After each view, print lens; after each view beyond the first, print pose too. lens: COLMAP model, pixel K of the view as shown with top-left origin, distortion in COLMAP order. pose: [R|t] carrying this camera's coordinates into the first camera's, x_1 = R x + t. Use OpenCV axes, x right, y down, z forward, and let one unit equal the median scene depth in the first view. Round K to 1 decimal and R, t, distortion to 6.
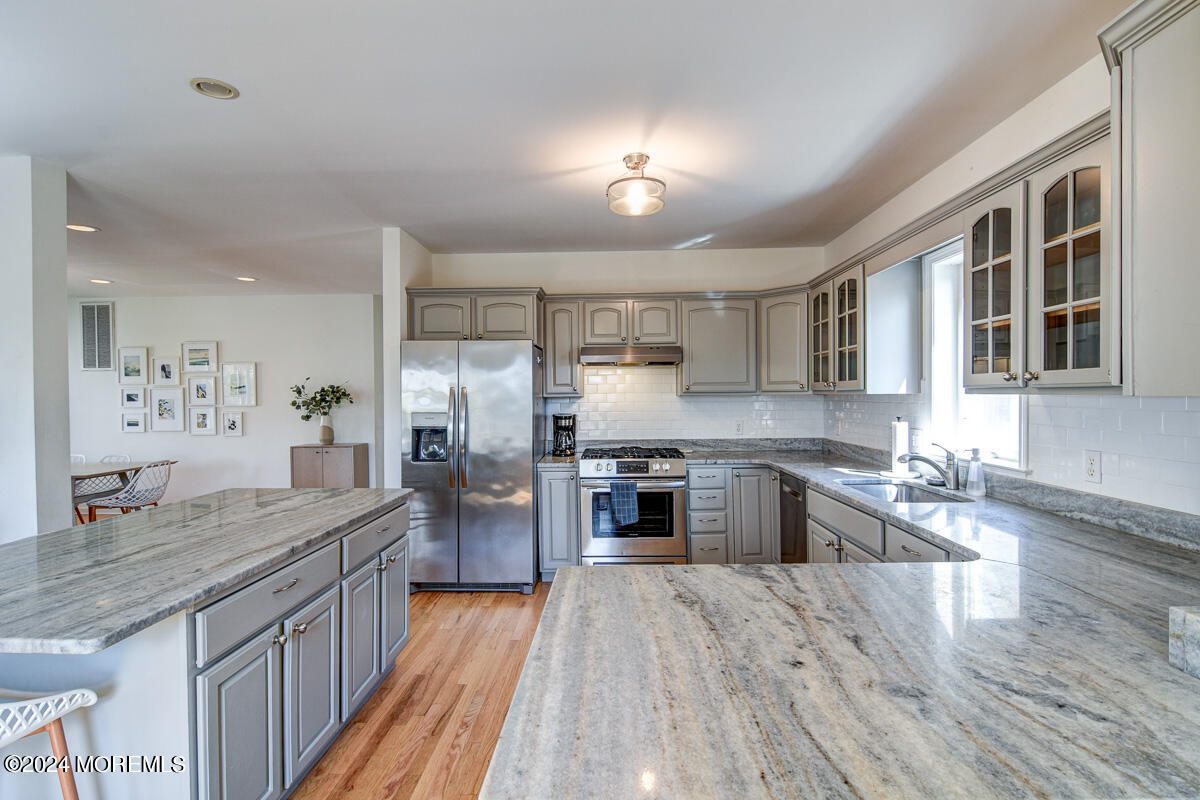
lens RADIAL K [[584.6, 0, 604.6], [0, 584.6, 401.6], [0, 0, 1]] dist [0.011336, -0.013972]
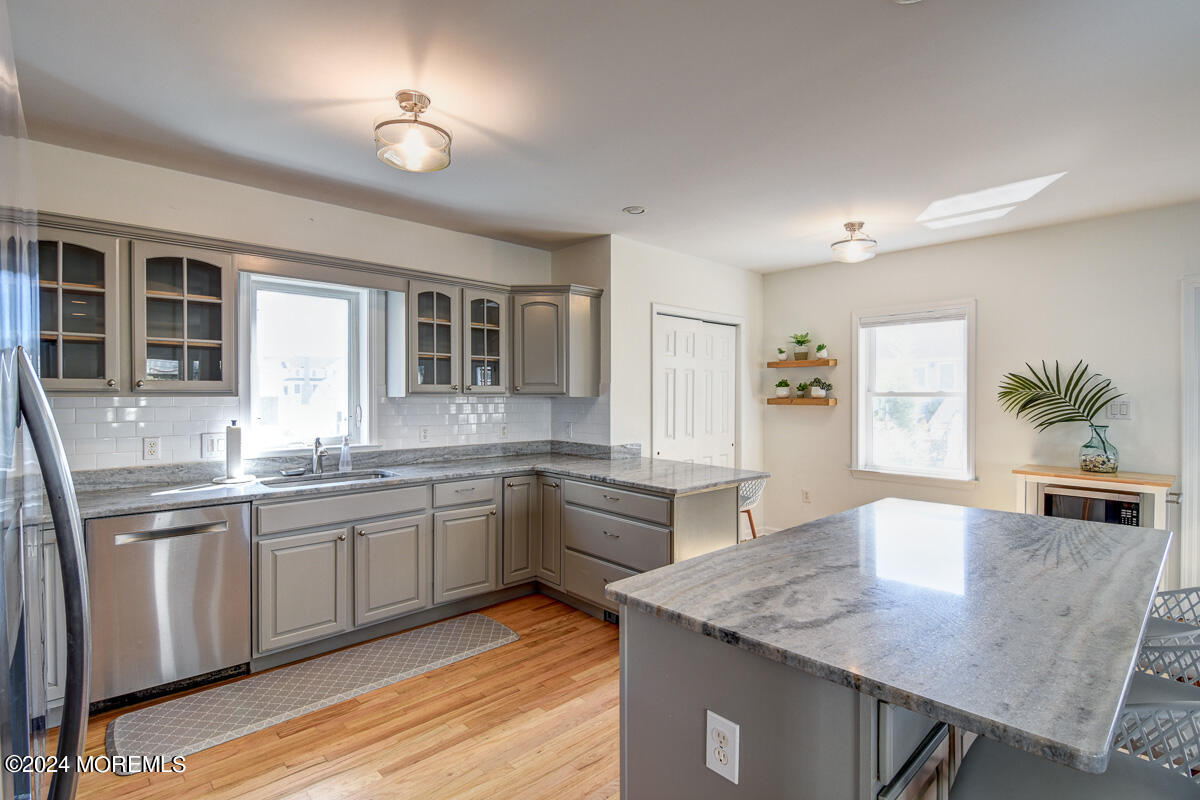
lens RADIAL K [[575.0, 0, 602.7], [0, 575.0, 401.8], [0, 0, 1]] dist [-0.000614, -0.001199]
pose [[-0.699328, -0.001843, 0.714798, -0.485052], [0.013211, 0.999793, 0.015502, -0.008927], [-0.714678, 0.020284, -0.699159, 0.979937]]
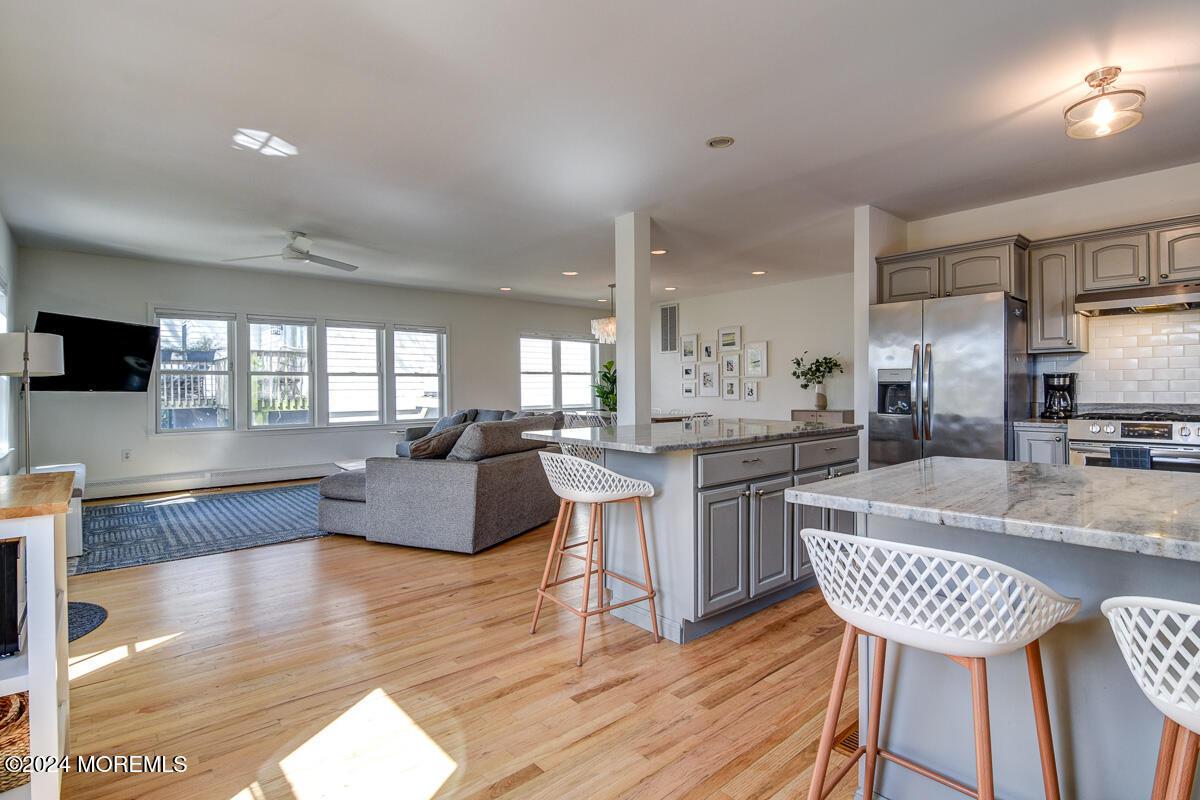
lens RADIAL K [[584.6, 0, 604.6], [0, 584.6, 401.6], [0, 0, 1]] dist [0.011336, -0.013972]
pose [[0.674285, 0.023119, -0.738109, 0.142158], [-0.007696, 0.999676, 0.024281, 0.056324], [0.738431, -0.010692, 0.674244, -0.136217]]
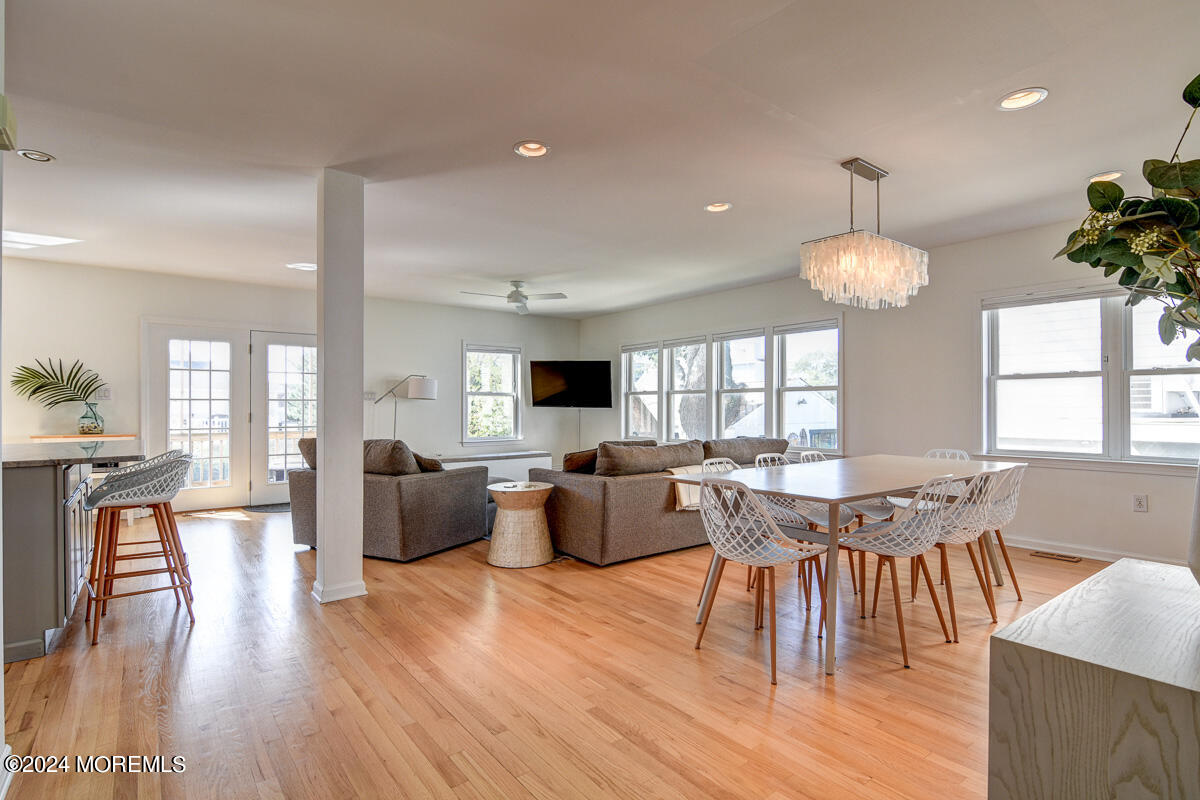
lens RADIAL K [[575.0, 0, 602.7], [0, 575.0, 401.8], [0, 0, 1]] dist [-0.000614, -0.001199]
pose [[-0.768609, 0.006016, -0.639691, -0.445905], [0.001564, 0.999970, 0.007525, 0.040375], [0.639717, 0.004783, -0.768595, 1.623390]]
